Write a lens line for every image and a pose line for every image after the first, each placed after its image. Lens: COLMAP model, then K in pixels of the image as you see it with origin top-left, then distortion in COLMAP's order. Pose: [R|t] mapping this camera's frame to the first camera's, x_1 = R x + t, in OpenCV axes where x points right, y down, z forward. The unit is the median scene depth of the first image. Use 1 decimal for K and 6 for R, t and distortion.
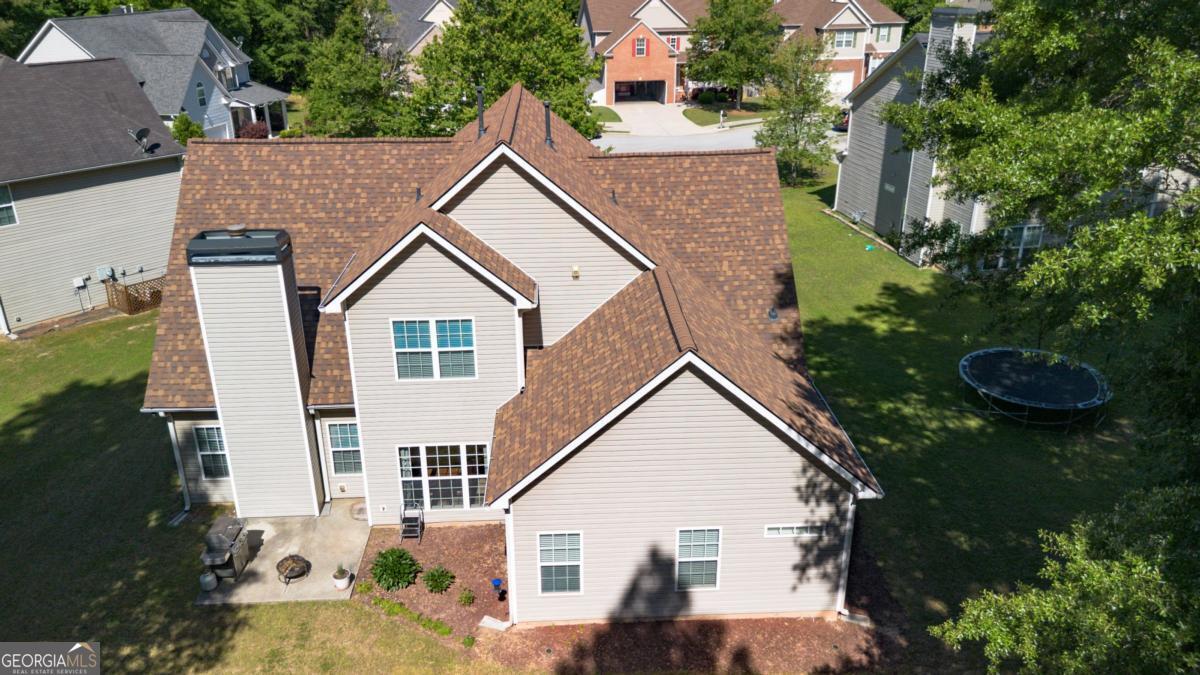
lens RADIAL K [[916.9, 0, 617.9], [0, 916.9, 342.3], [0, 0, 1]] dist [0.012866, 0.000562]
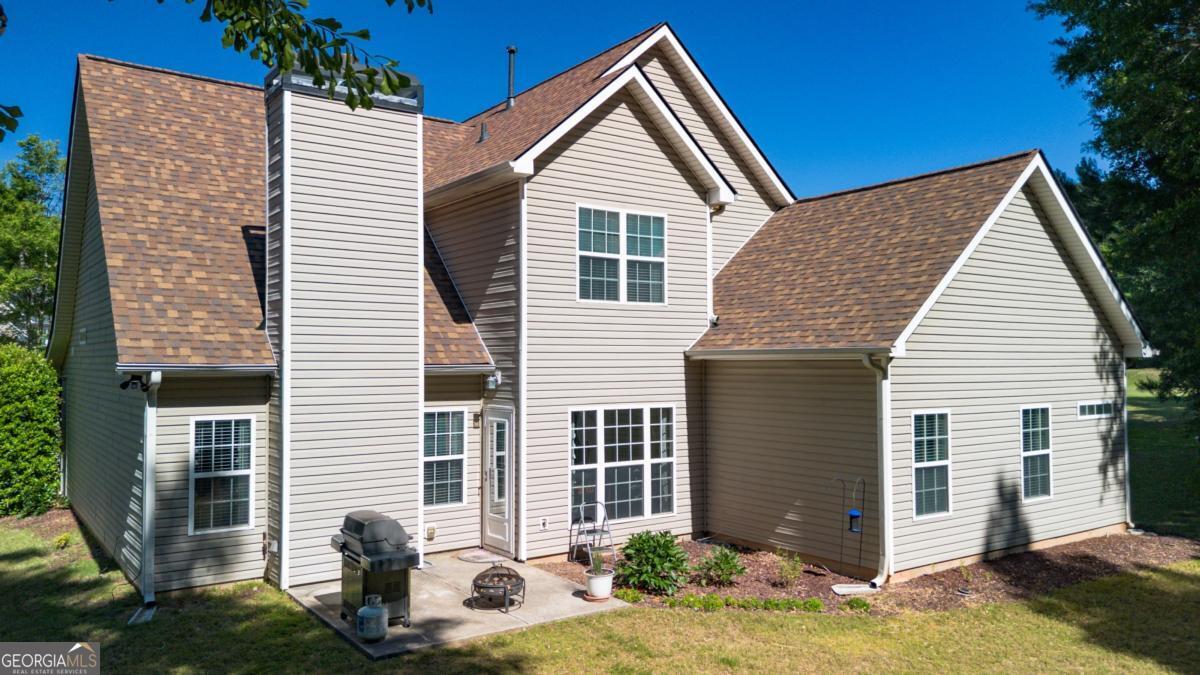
lens RADIAL K [[882.9, 0, 606.2], [0, 882.9, 336.8], [0, 0, 1]] dist [0.104782, -0.098487]
pose [[0.845176, 0.009768, 0.534400, -0.552211], [0.215884, 0.908408, -0.358035, 0.295229], [-0.488950, 0.417971, 0.765655, 0.472275]]
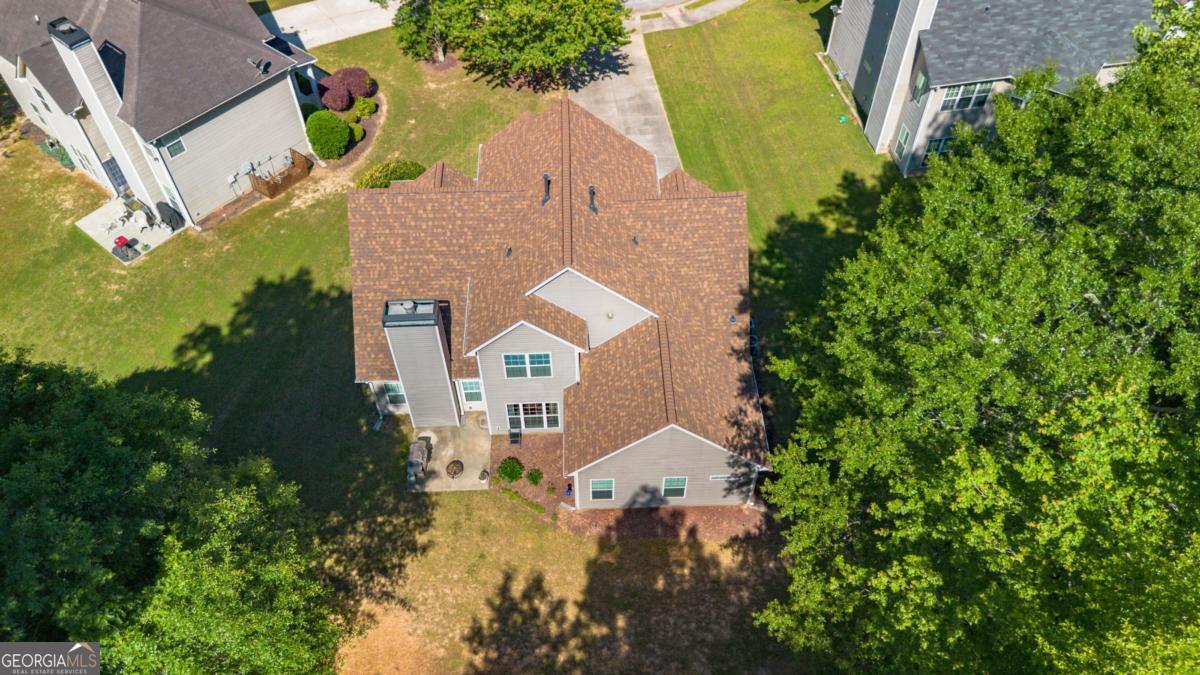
lens RADIAL K [[932.5, 0, 630.8], [0, 932.5, 370.8], [0, 0, 1]] dist [0.010607, -0.003521]
pose [[0.999770, 0.021326, 0.002051, -0.010884], [-0.019700, 0.877455, 0.479254, -0.778588], [0.008421, -0.479185, 0.877674, -0.503153]]
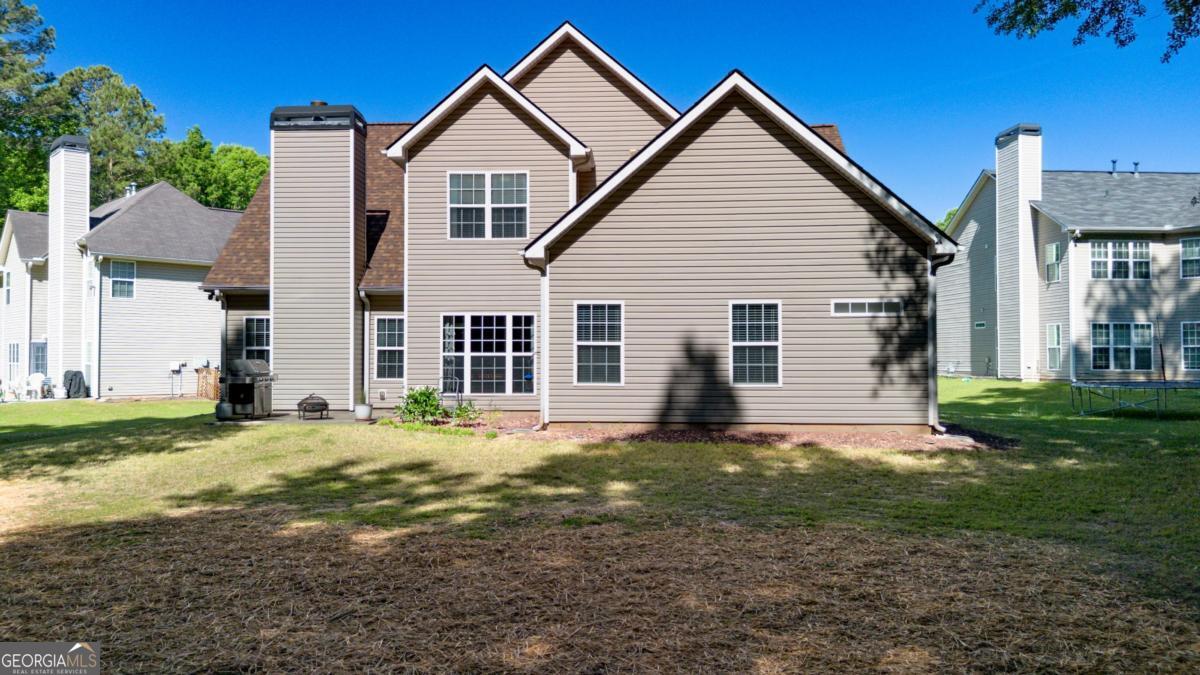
lens RADIAL K [[898.9, 0, 600.0], [0, 898.9, 337.5], [0, 0, 1]] dist [0.095650, -0.107751]
pose [[0.991937, -0.006974, -0.126540, 0.042182], [-0.046769, 0.907861, -0.416655, 0.514247], [0.117786, 0.419214, 0.900215, 0.177770]]
